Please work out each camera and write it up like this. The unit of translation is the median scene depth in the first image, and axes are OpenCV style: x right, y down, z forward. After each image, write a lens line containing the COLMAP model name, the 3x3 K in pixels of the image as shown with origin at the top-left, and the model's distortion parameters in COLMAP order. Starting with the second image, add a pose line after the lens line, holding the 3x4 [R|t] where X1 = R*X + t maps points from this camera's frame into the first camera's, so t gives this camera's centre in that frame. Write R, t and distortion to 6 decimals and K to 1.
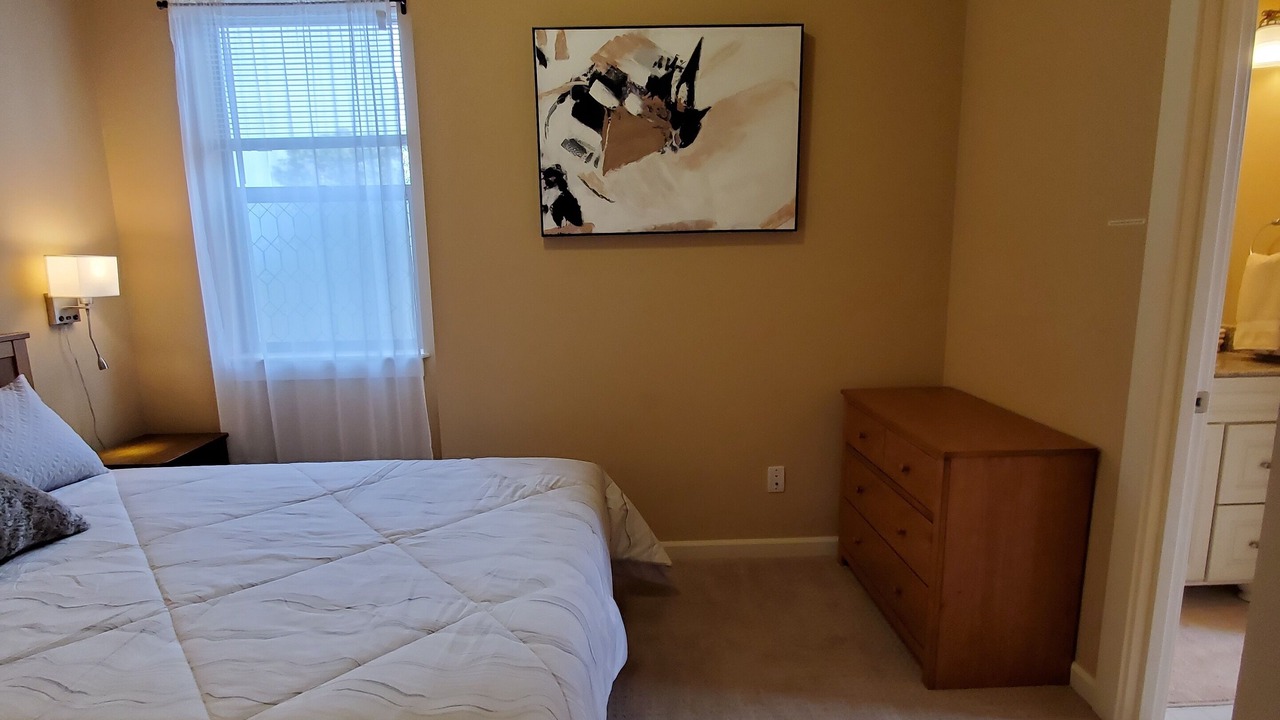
lens RADIAL K [[665.3, 0, 637.8], [0, 665.3, 375.9], [0, 0, 1]] dist [-0.008542, -0.000793]
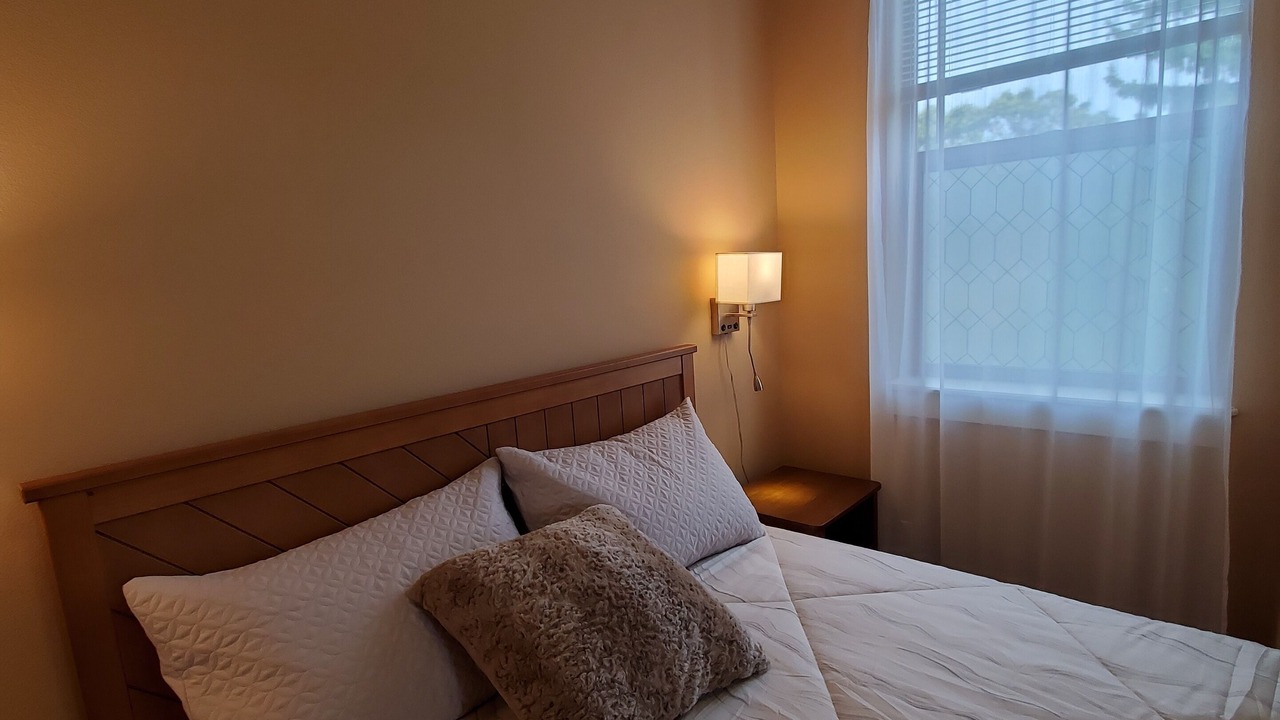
lens RADIAL K [[665.3, 0, 637.8], [0, 665.3, 375.9], [0, 0, 1]] dist [-0.008542, -0.000793]
pose [[0.714351, 0.082466, -0.694912, -0.351746], [-0.073820, 0.996372, 0.042356, -0.053234], [0.695883, 0.021041, 0.717847, 0.311485]]
